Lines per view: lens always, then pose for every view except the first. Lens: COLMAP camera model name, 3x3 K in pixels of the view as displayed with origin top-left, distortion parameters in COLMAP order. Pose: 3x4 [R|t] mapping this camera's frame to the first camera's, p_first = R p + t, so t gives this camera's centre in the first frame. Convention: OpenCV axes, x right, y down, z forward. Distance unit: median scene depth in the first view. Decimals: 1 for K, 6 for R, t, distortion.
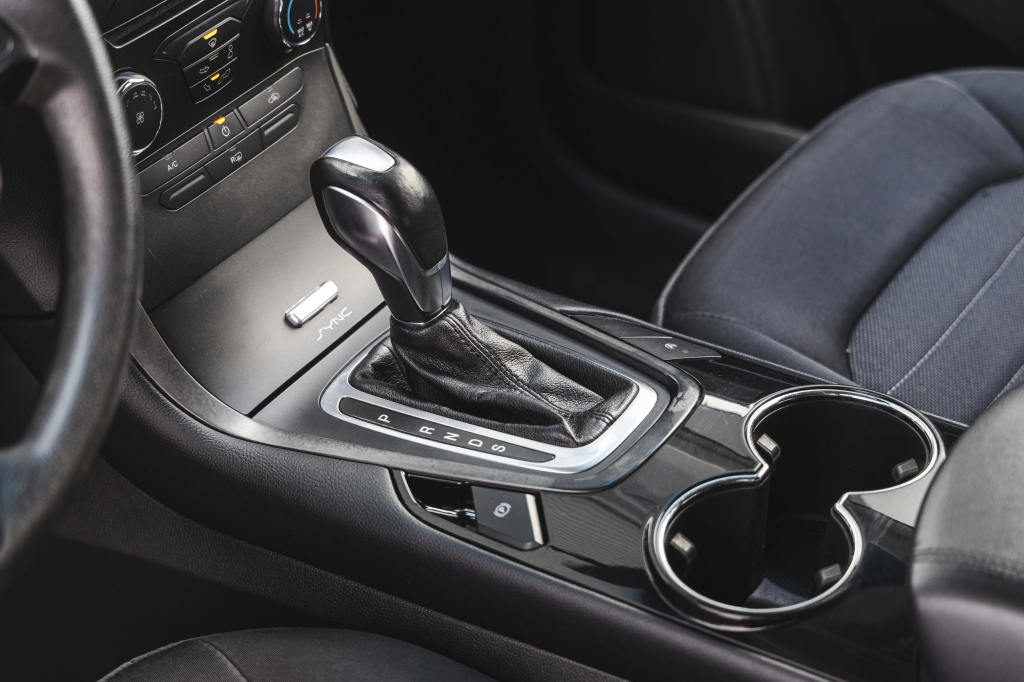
lens RADIAL K [[2191.3, 0, 512.0], [0, 2191.3, 341.0], [0, 0, 1]] dist [-0.003875, 0.067175]
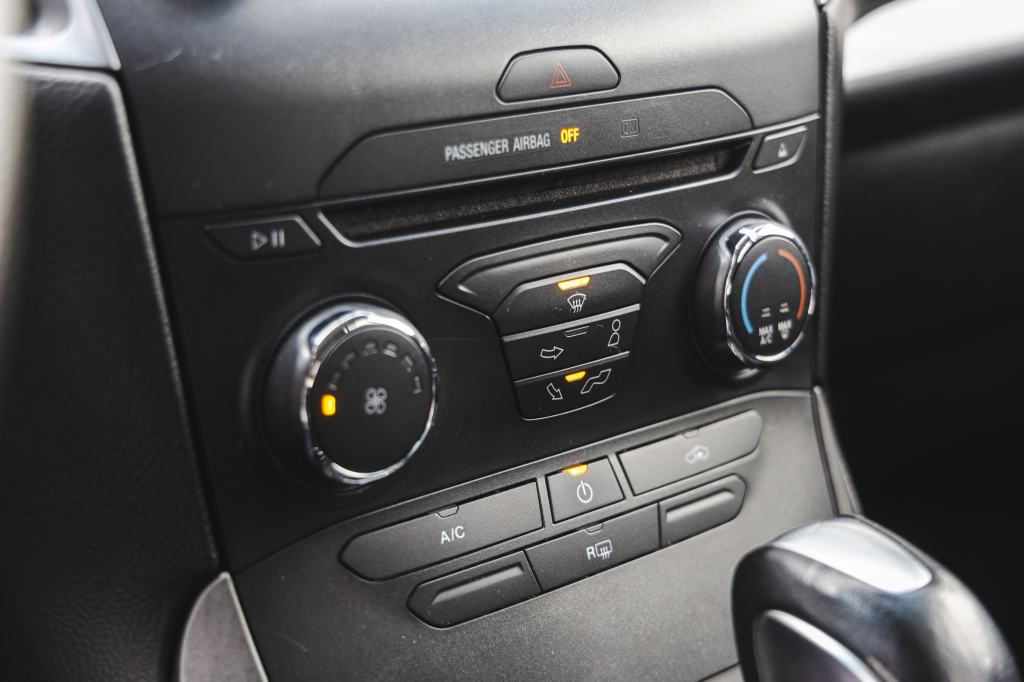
lens RADIAL K [[1671.0, 0, 512.0], [0, 1671.0, 341.0], [0, 0, 1]] dist [-0.051045, -0.113258]
pose [[0.950769, 0.086720, -0.297519, -0.037503], [-0.174383, 0.943342, -0.282305, -0.018998], [0.256181, 0.320289, 0.912023, 0.648274]]
